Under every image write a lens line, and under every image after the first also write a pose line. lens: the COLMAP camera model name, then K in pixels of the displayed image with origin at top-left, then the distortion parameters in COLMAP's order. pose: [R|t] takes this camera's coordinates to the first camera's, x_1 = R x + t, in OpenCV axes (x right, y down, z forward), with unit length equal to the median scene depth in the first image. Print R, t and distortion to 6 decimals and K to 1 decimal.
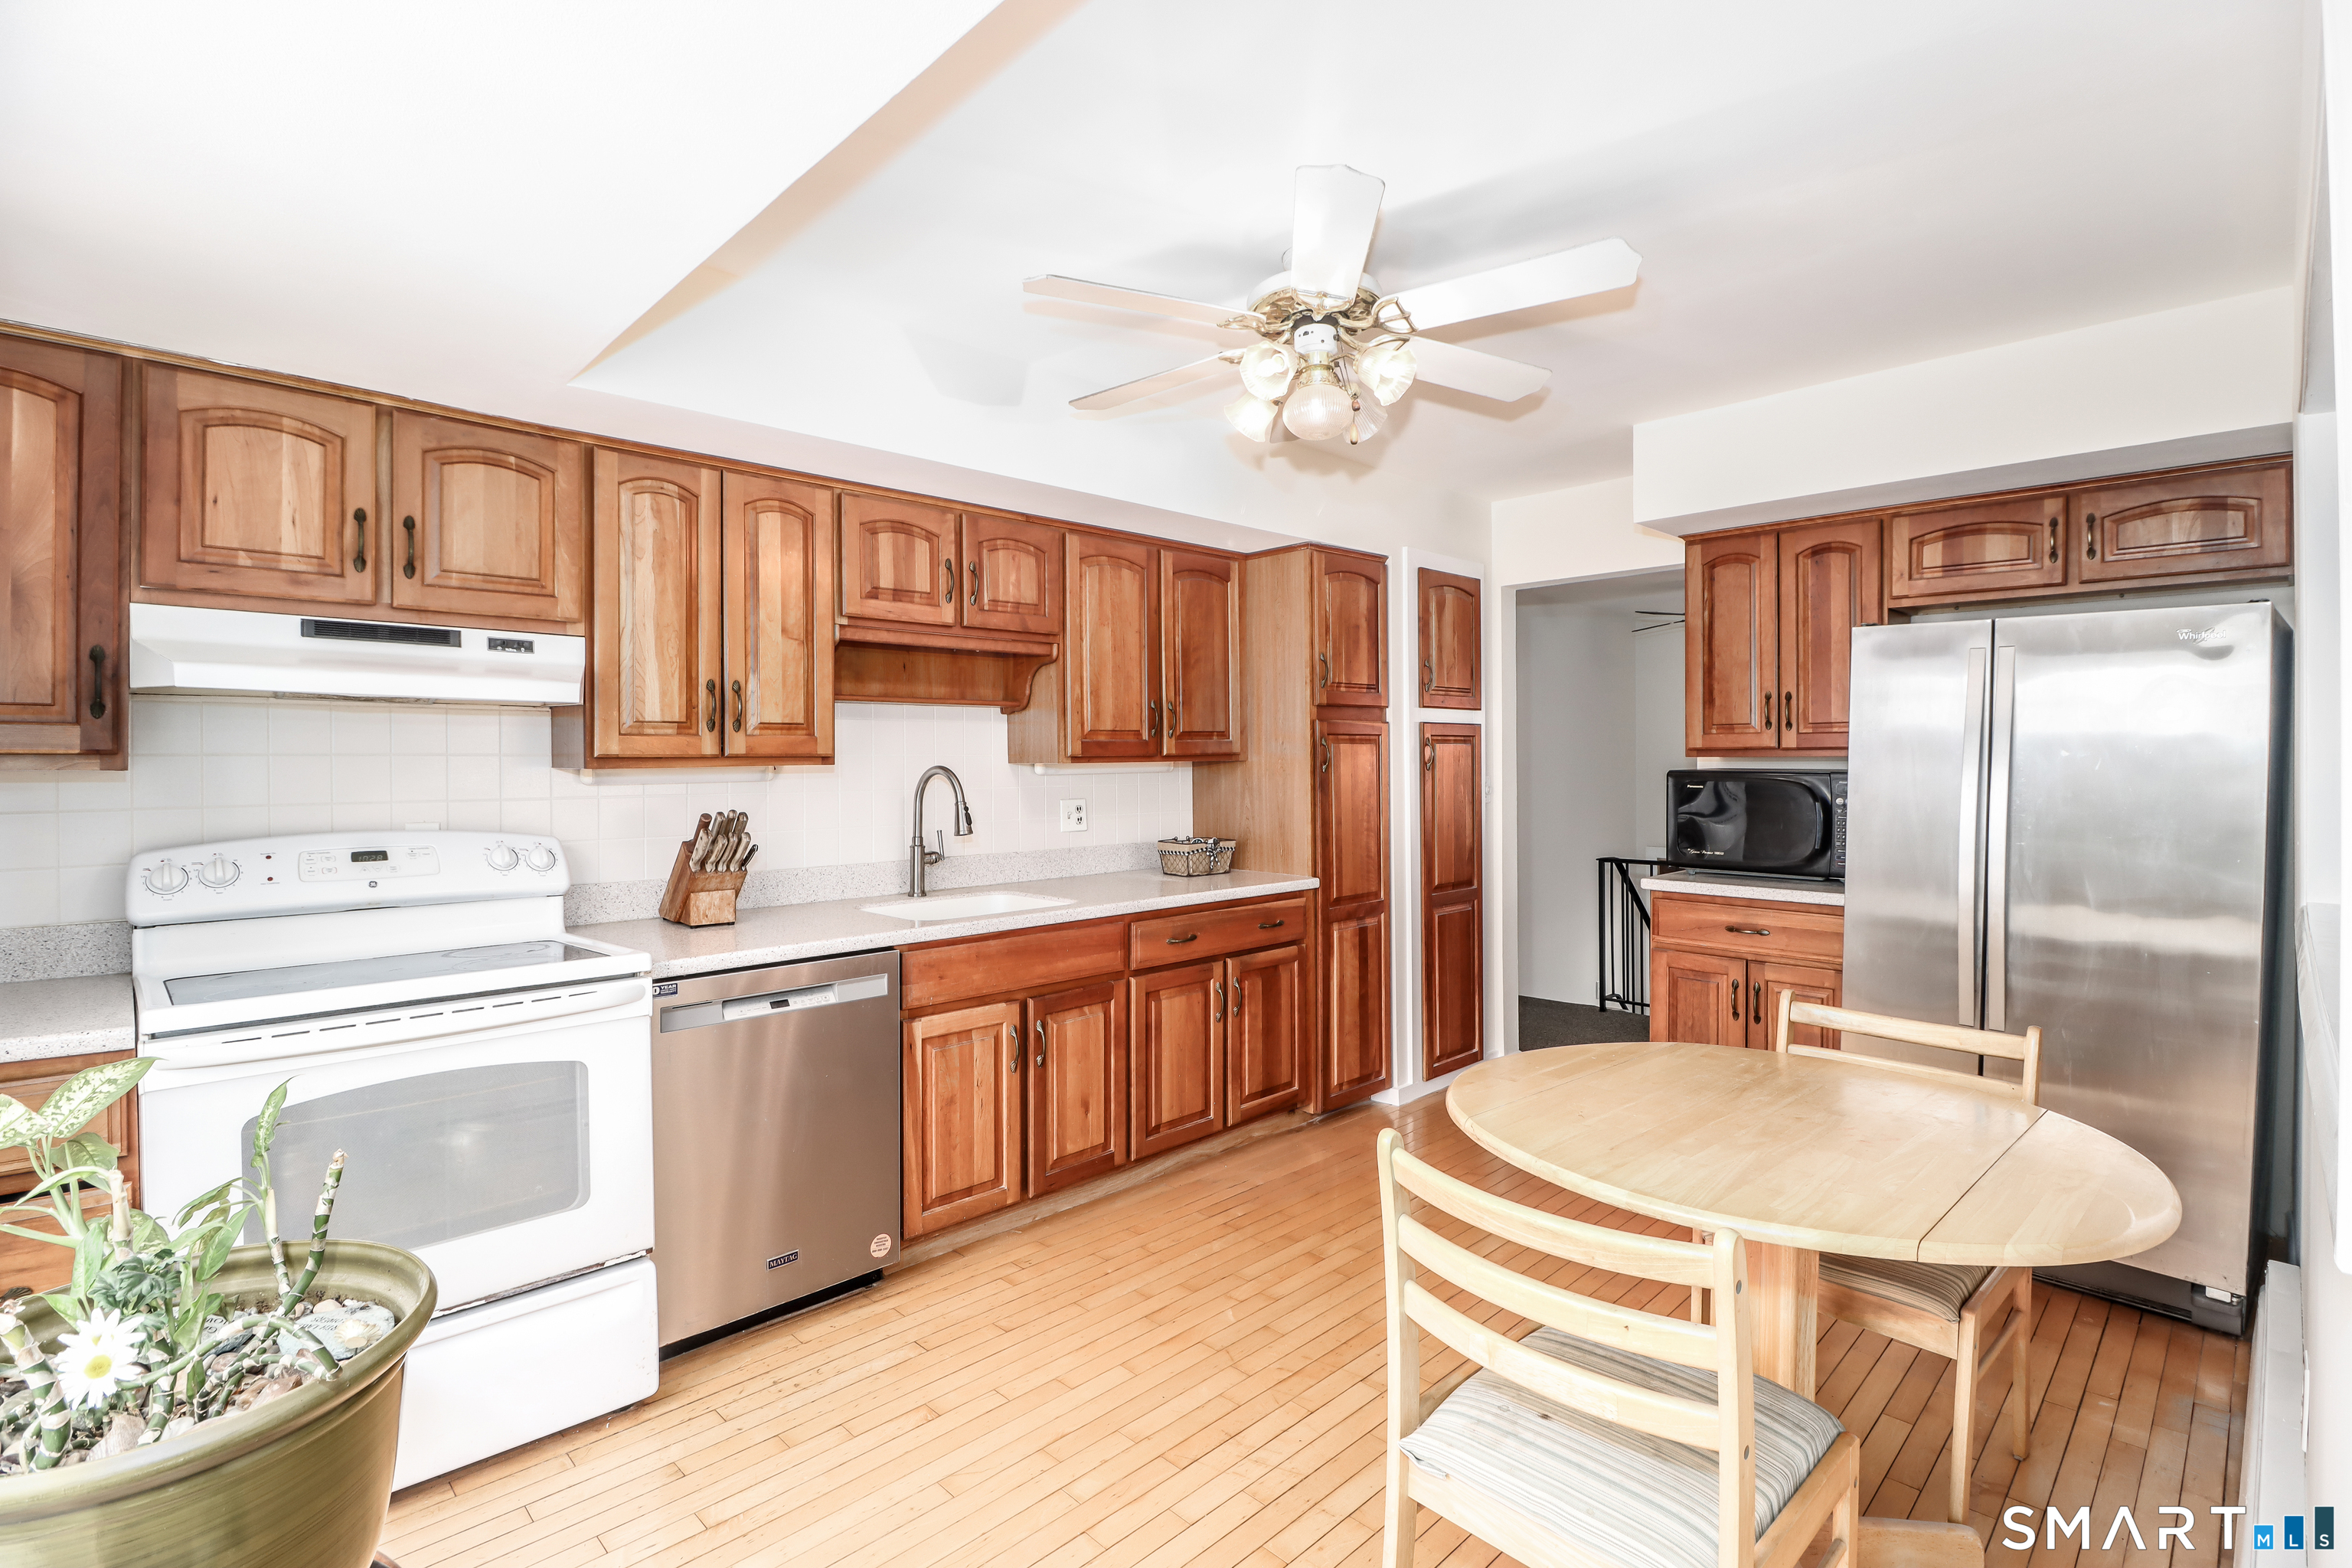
lens RADIAL K [[1086.8, 0, 1182.7], [0, 1086.8, 765.6], [0, 0, 1]] dist [-0.000155, -0.013441]
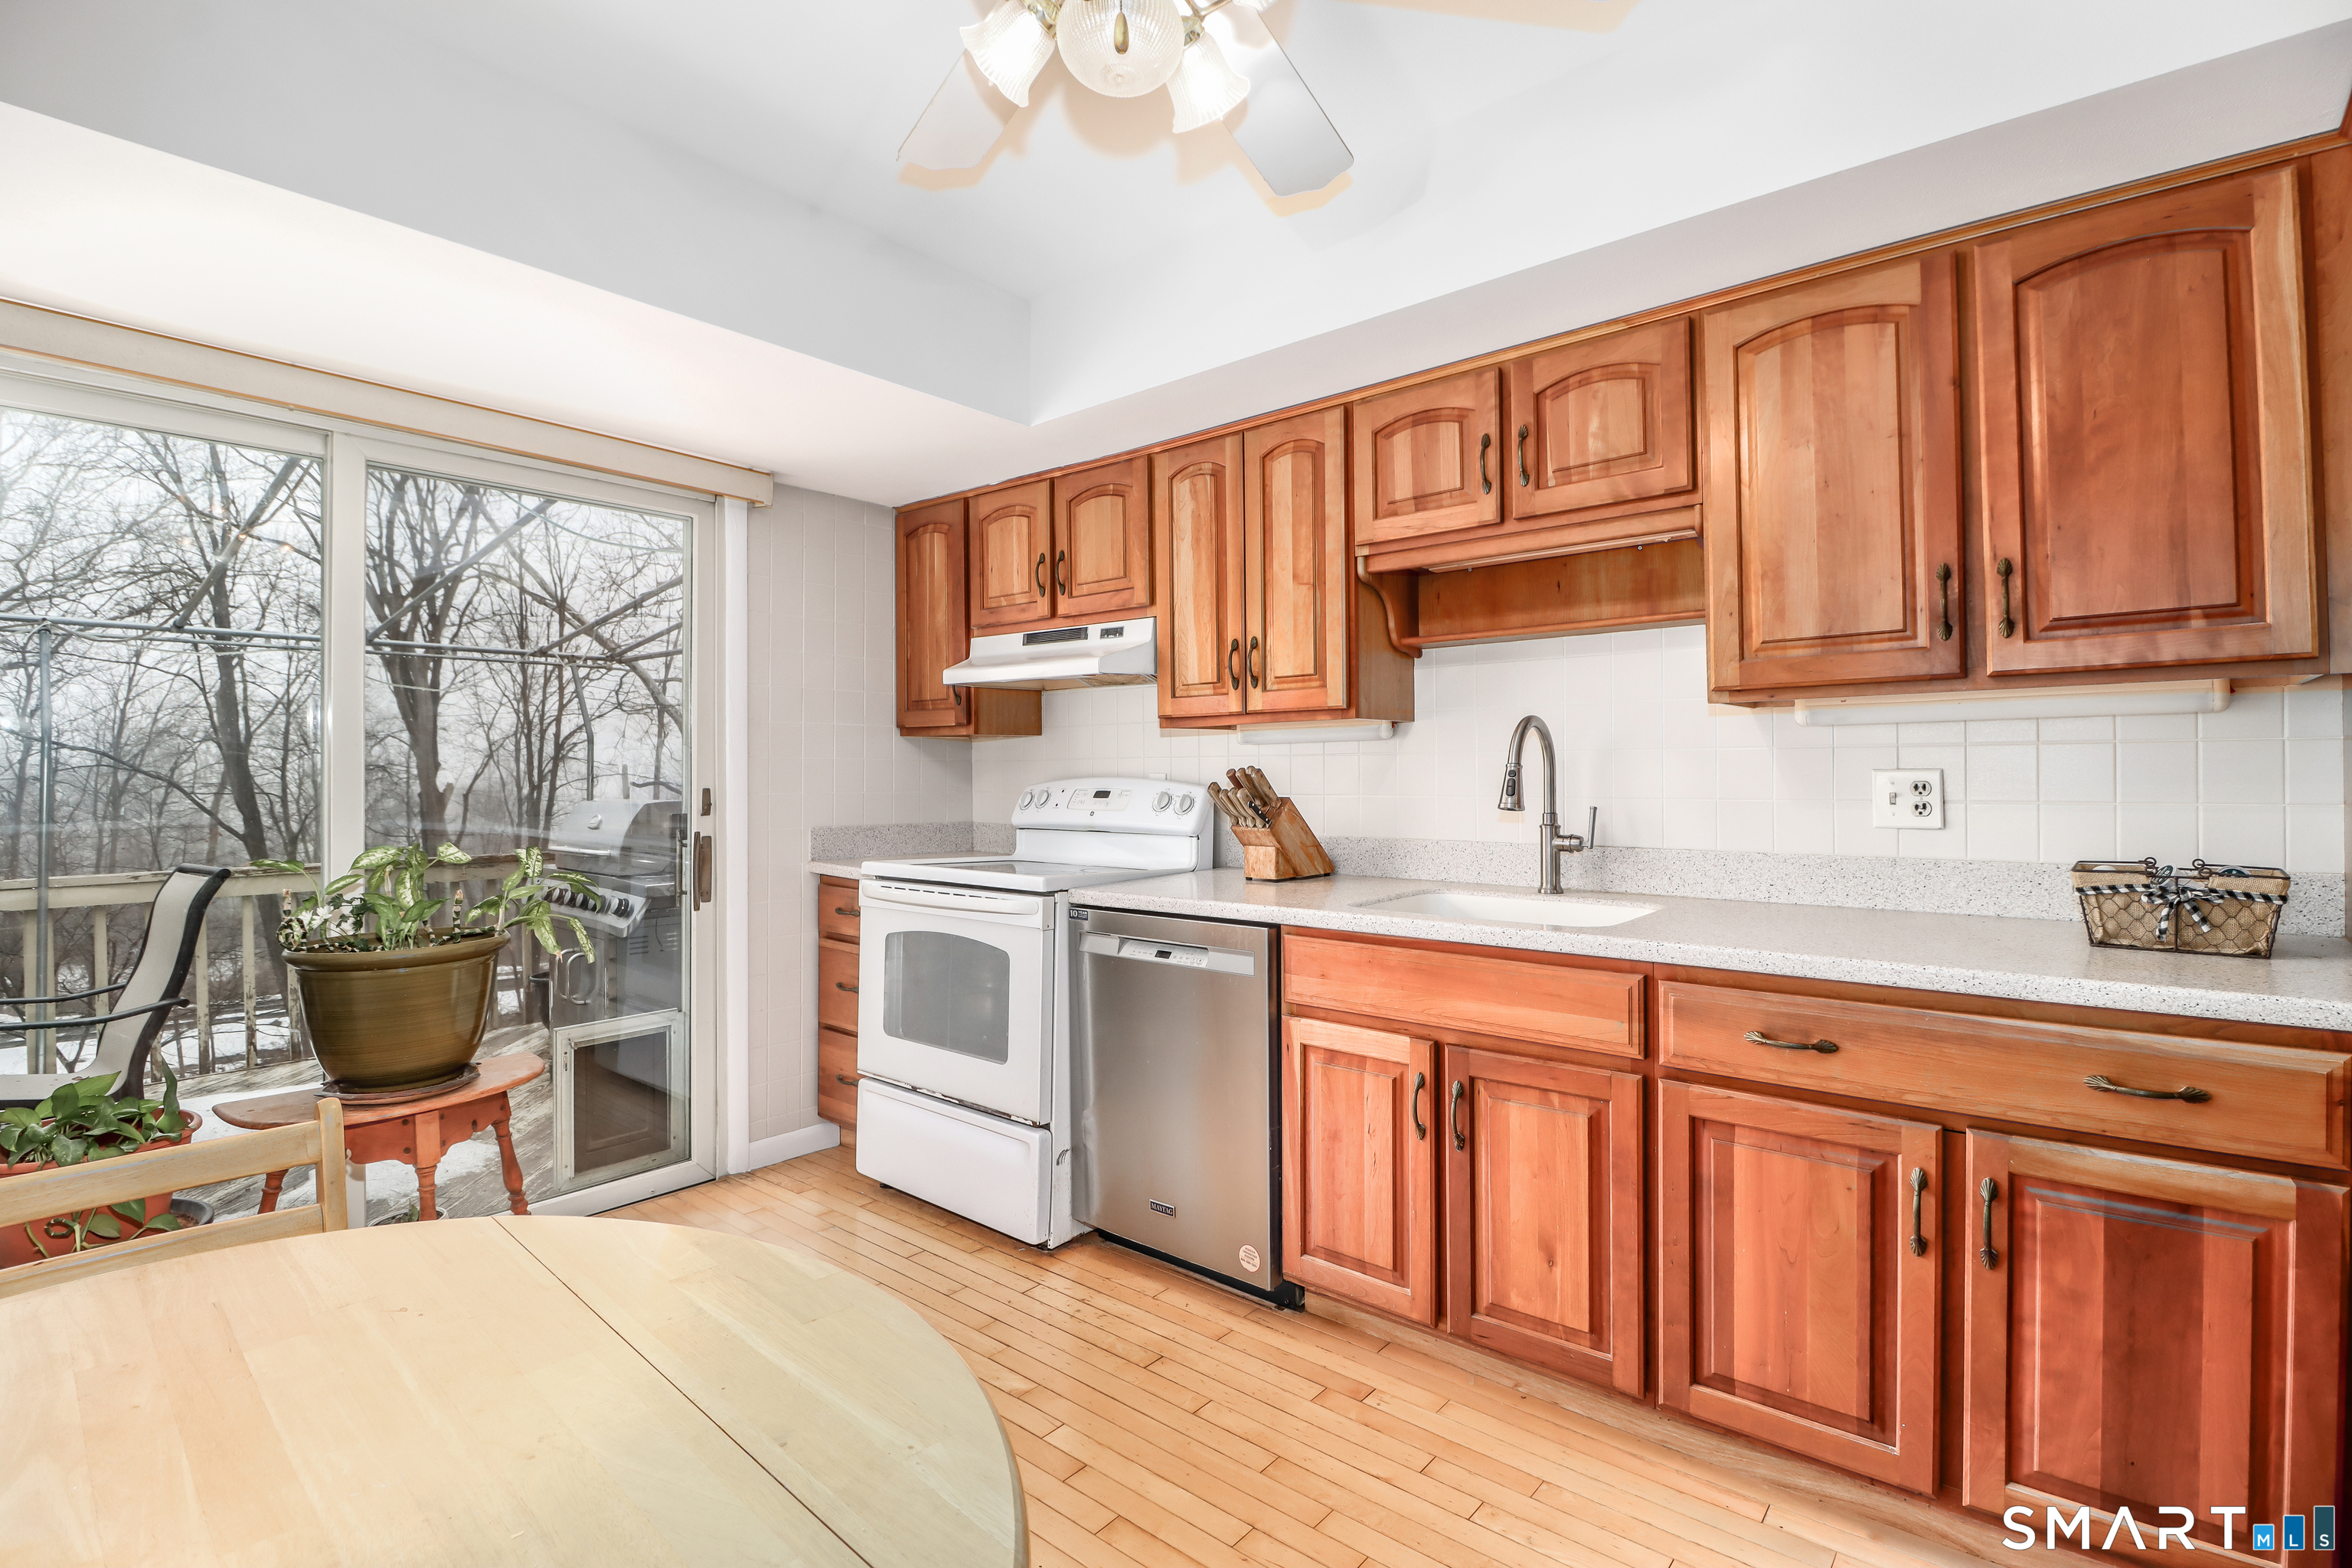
lens RADIAL K [[1086.8, 0, 1182.7], [0, 1086.8, 765.6], [0, 0, 1]] dist [-0.000155, -0.013441]
pose [[0.095805, -0.000893, -0.995400, 0.567808], [0.001833, 0.999998, -0.000721, 0.040127], [0.995398, -0.001755, 0.095807, 0.821577]]
